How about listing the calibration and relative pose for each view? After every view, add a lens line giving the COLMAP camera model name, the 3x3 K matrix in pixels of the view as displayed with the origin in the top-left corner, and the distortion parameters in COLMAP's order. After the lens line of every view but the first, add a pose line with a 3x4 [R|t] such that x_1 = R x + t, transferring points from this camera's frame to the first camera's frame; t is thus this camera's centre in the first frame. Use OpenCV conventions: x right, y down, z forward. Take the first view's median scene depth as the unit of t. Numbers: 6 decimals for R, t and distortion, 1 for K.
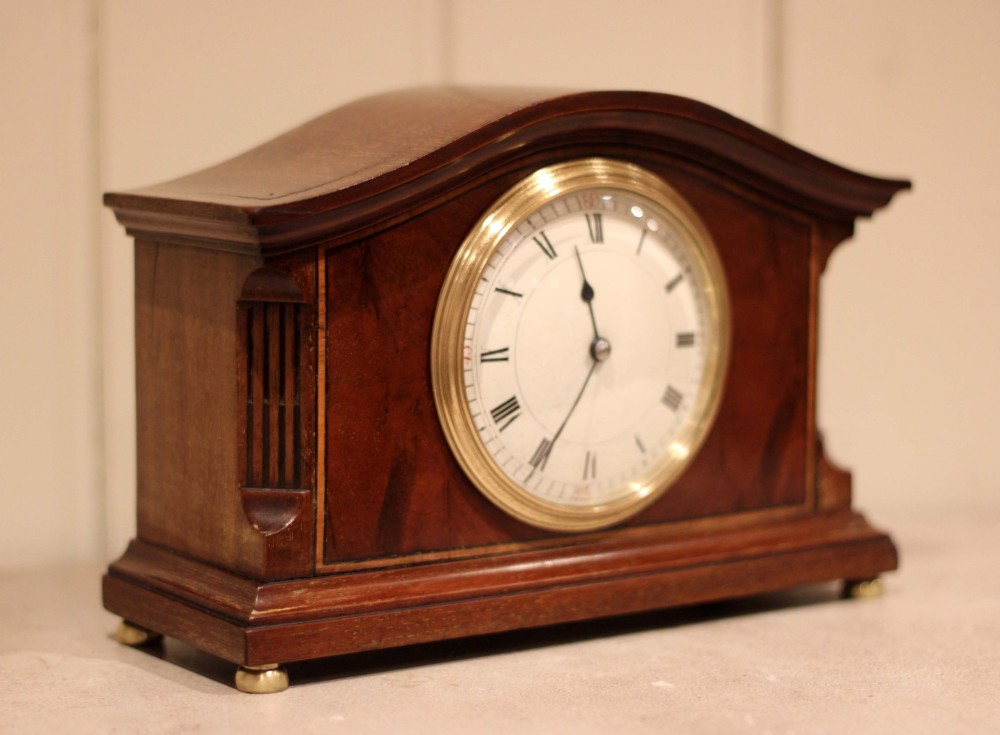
lens RADIAL K [[2785.9, 0, 500.0], [0, 2785.9, 367.5], [0, 0, 1]] dist [-0.019466, 0.163295]
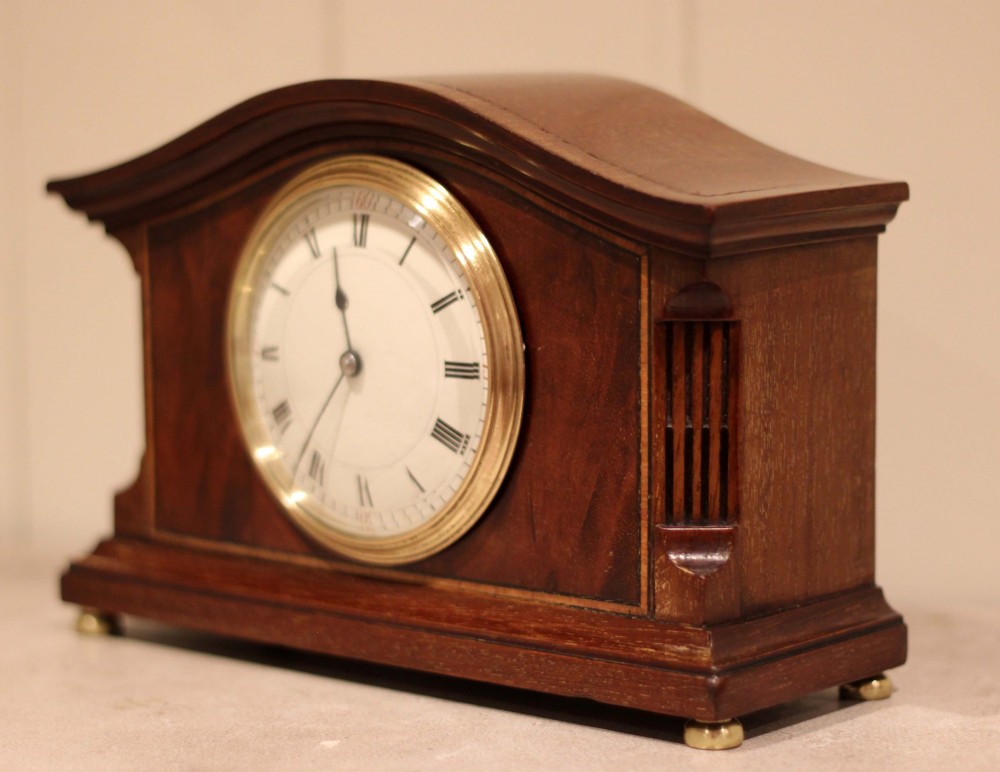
lens RADIAL K [[3116.5, 0, 521.3], [0, 3116.5, 386.0], [0, 0, 1]] dist [-0.038194, -0.212056]
pose [[0.239552, 0.112755, -0.964314, 1.045760], [-0.108398, 0.990129, 0.088846, -0.097038], [0.964813, 0.083247, 0.249410, 0.813191]]
